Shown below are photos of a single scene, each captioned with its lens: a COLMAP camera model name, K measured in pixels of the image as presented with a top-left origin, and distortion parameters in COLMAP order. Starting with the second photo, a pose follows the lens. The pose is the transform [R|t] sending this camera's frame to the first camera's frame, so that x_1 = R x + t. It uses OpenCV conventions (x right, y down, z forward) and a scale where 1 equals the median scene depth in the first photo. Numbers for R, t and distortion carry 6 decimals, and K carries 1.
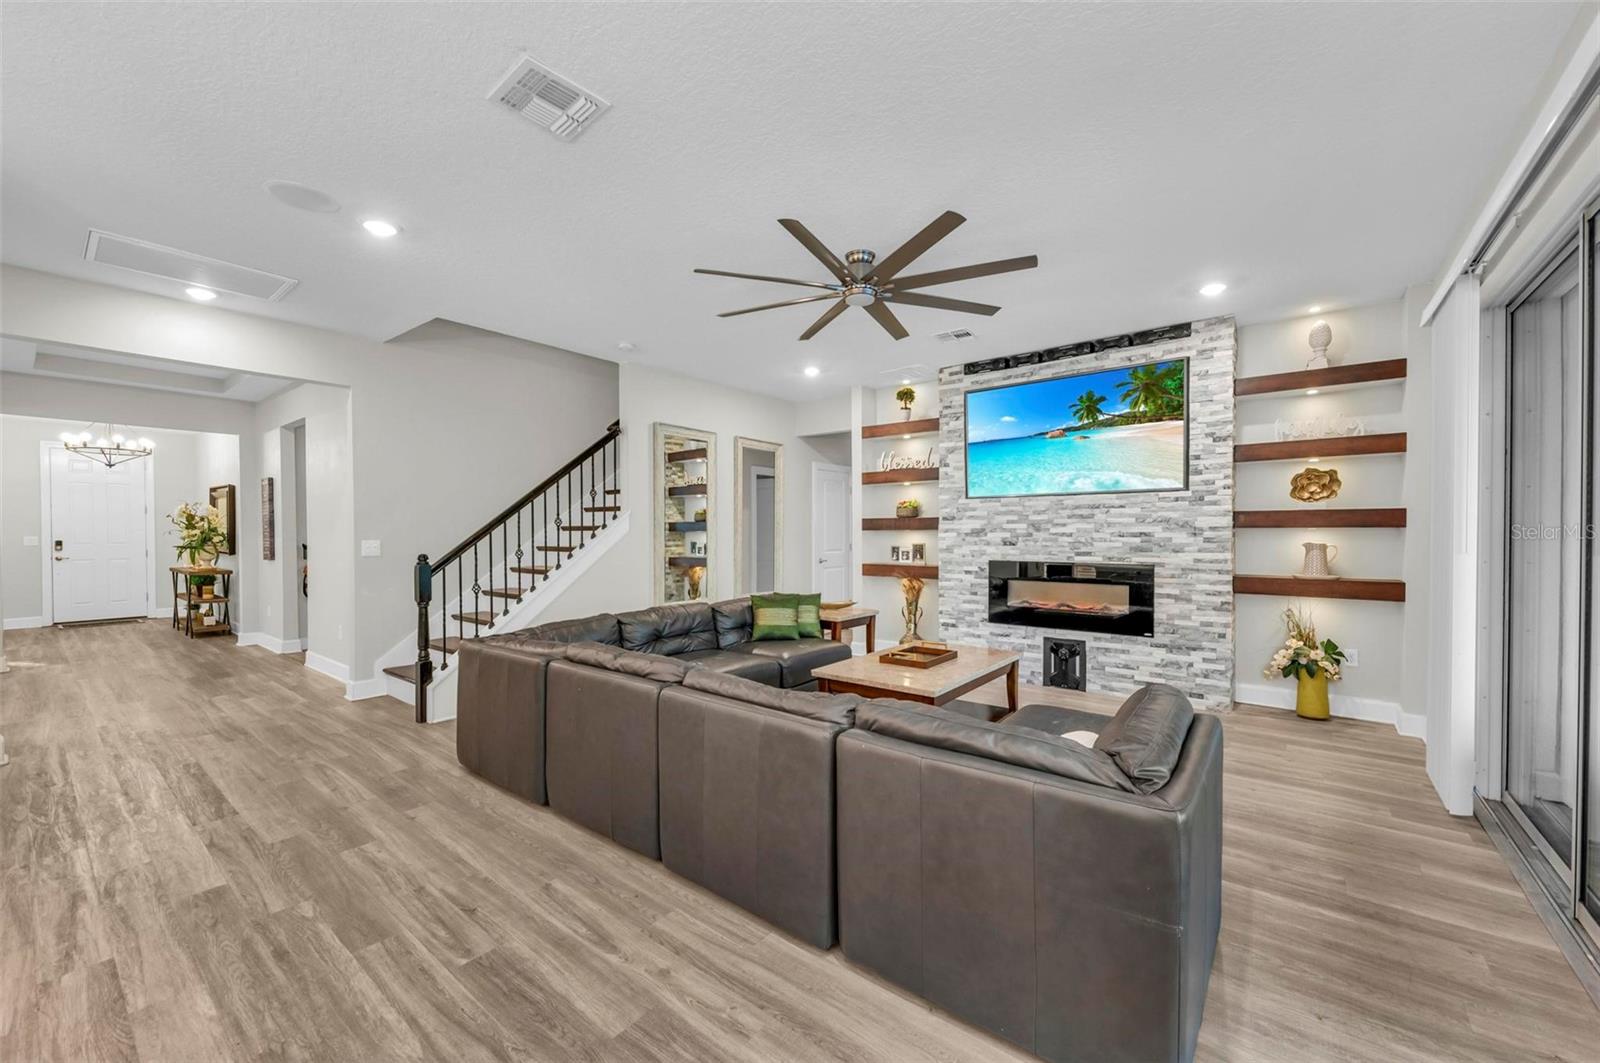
lens RADIAL K [[629.1, 0, 800.0], [0, 629.1, 531.5], [0, 0, 1]] dist [0.011065, -0.004752]
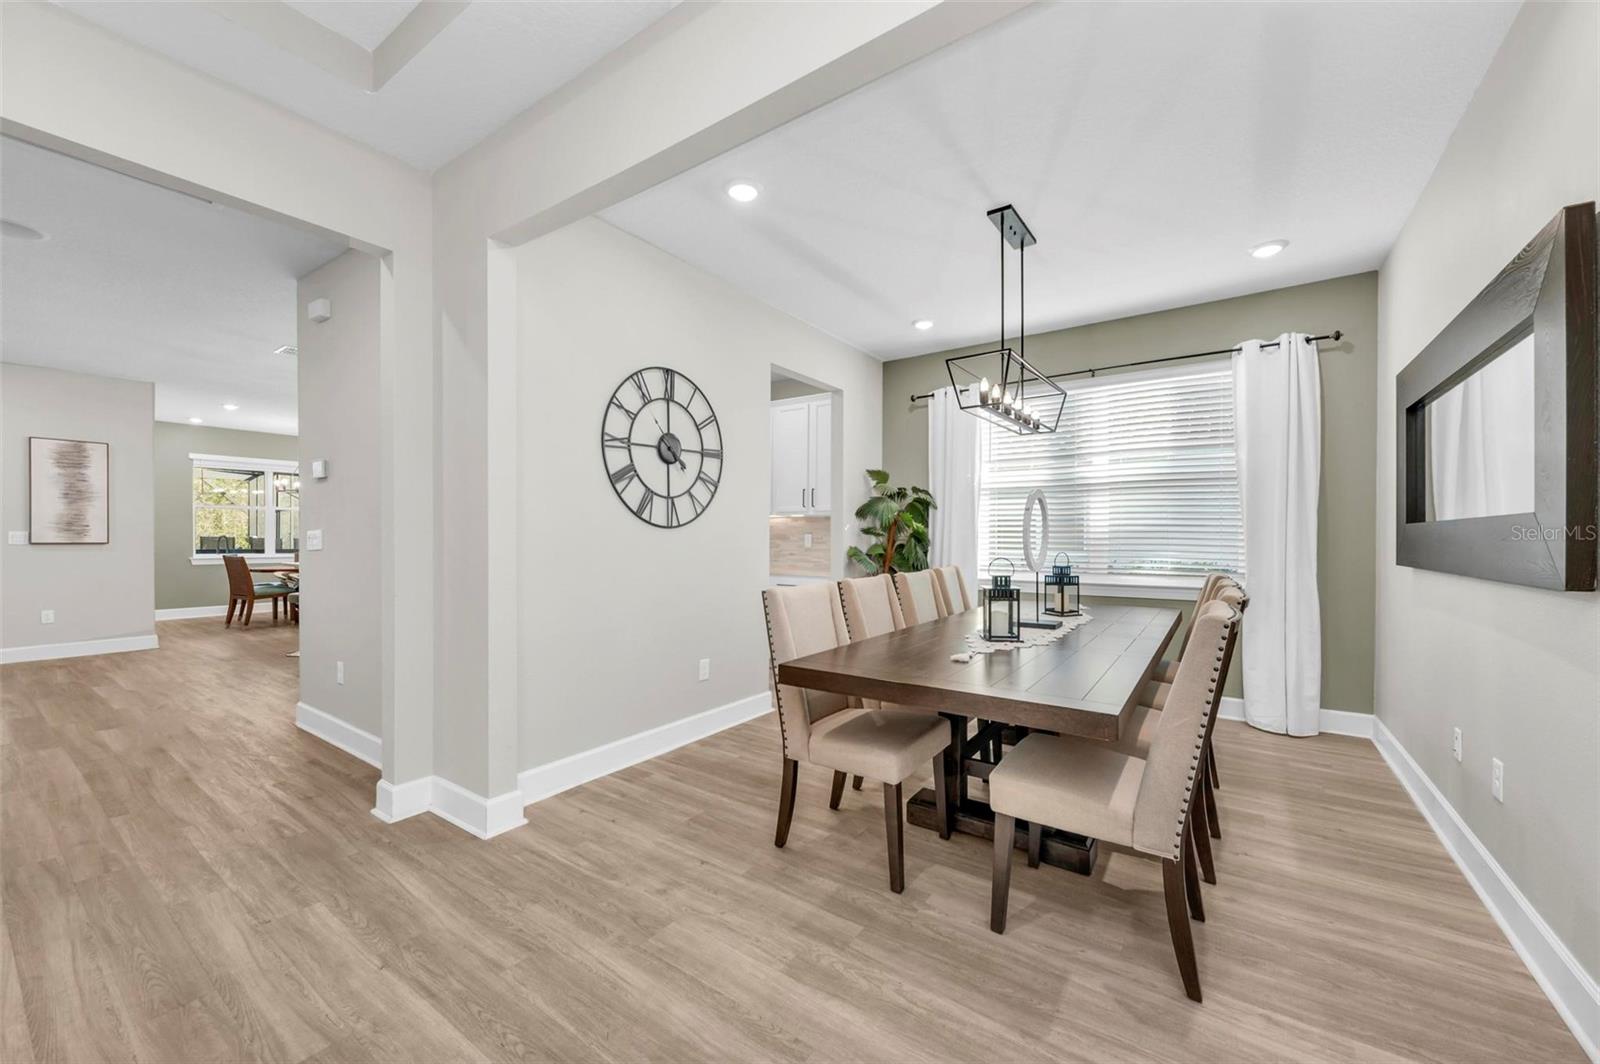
lens RADIAL K [[629.1, 0, 800.0], [0, 629.1, 532.0], [0, 0, 1]] dist [0.011065, -0.004752]
pose [[-0.998388, 0.012037, -0.055474, -1.894414], [0.012015, 0.999928, 0.000730, 0.043811], [0.055479, 0.000062, -0.998460, 1.959855]]
